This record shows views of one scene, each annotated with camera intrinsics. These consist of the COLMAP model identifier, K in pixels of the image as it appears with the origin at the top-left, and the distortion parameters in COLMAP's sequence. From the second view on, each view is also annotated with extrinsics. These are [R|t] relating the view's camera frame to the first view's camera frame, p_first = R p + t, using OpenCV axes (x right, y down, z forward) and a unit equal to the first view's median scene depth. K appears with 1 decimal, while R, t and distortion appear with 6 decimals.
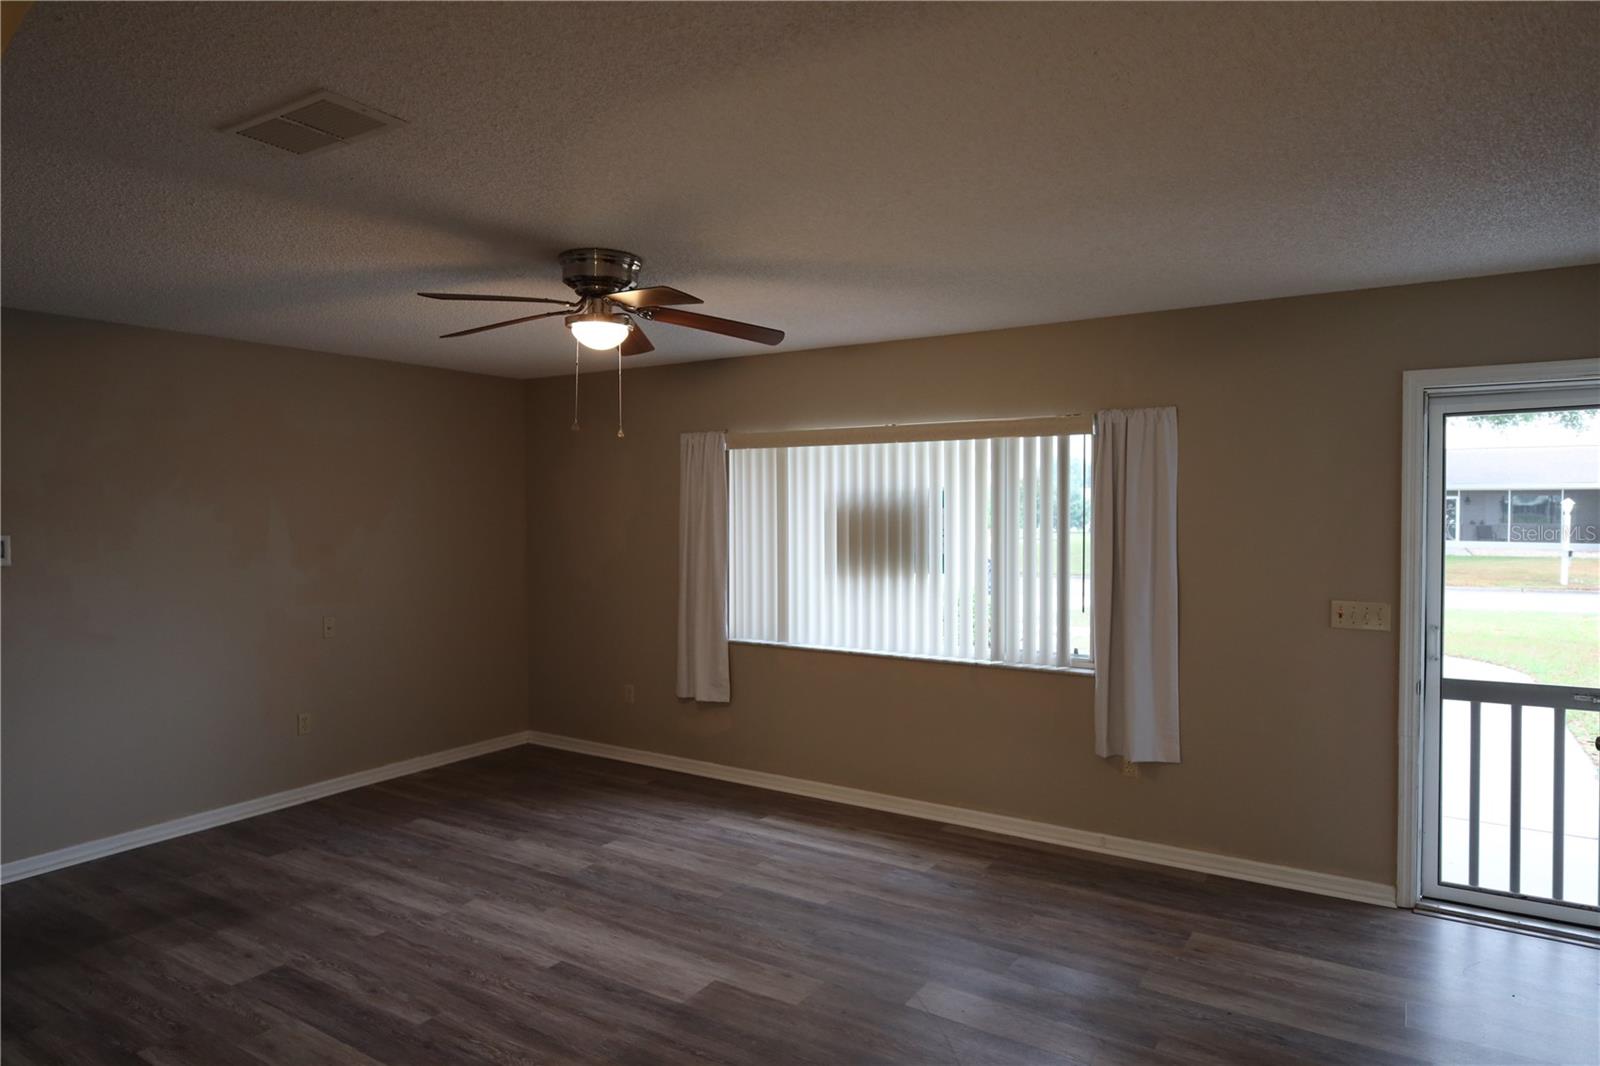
lens RADIAL K [[964.8, 0, 802.5], [0, 964.8, 537.5], [0, 0, 1]] dist [0.009607, -0.000738]
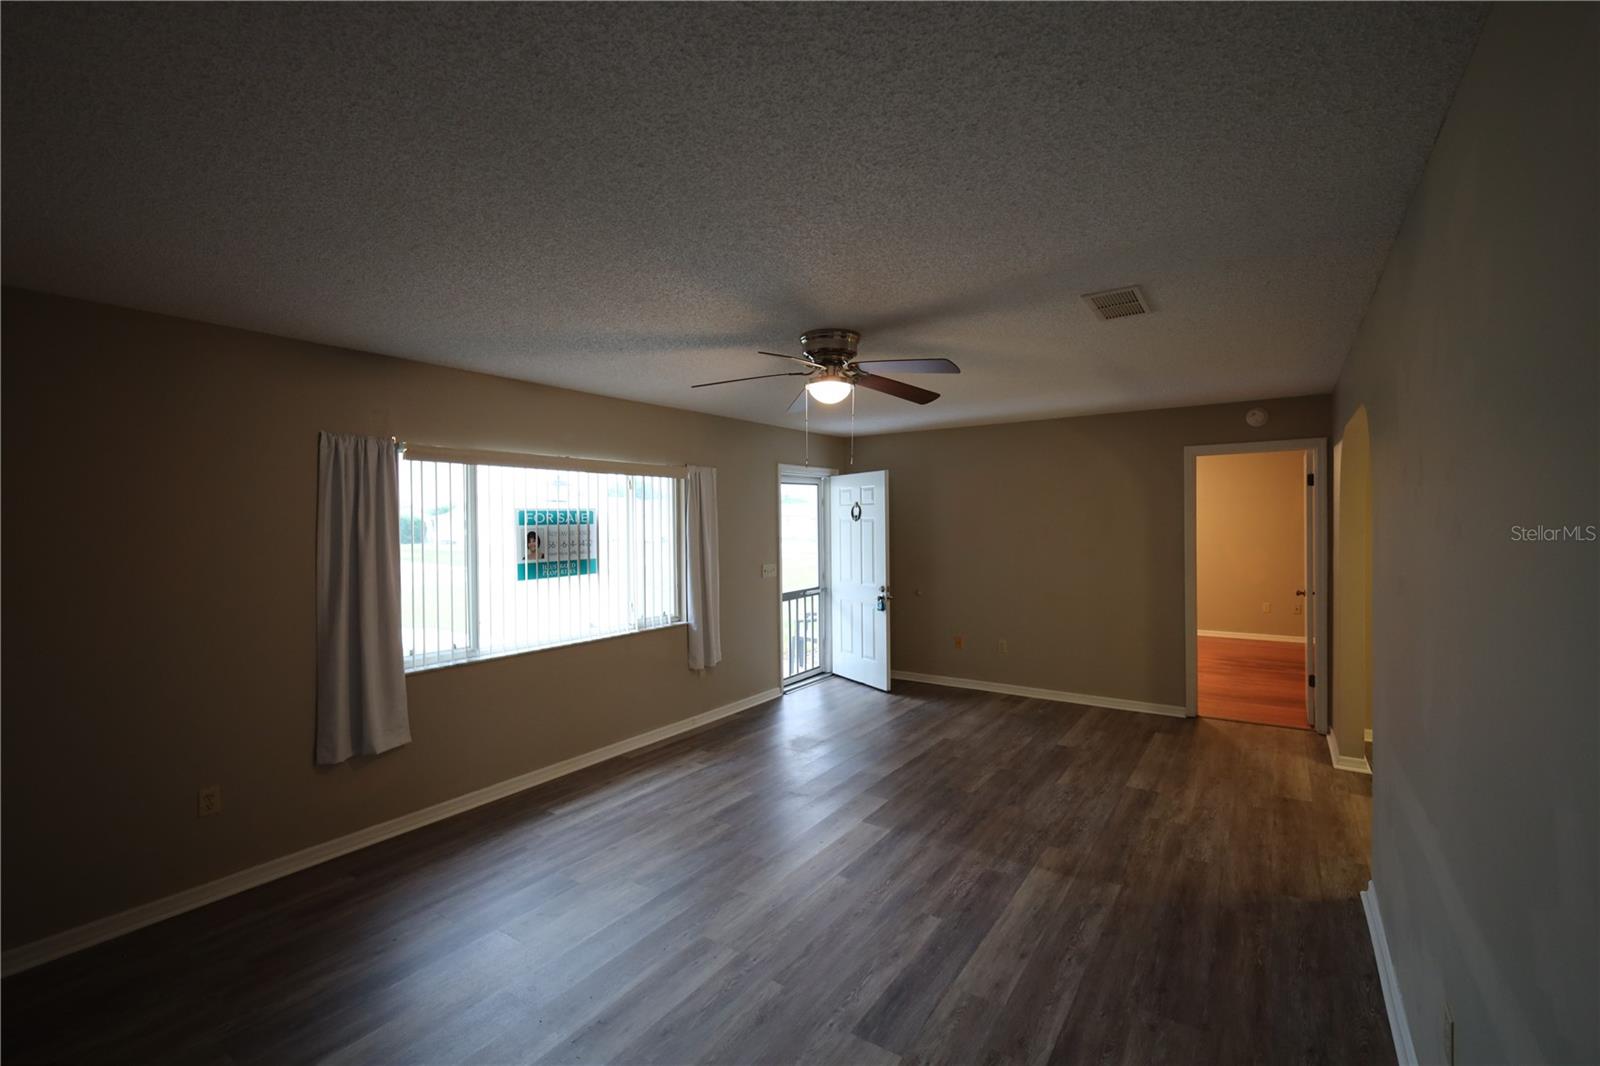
lens RADIAL K [[682.4, 0, 811.0], [0, 682.4, 522.9], [0, 0, 1]] dist [0.005798, -0.000203]
pose [[0.027961, 0.000900, 0.999609, -0.896399], [0.043412, 0.999055, -0.002114, -0.018562], [-0.998666, 0.043455, 0.027895, 0.771602]]
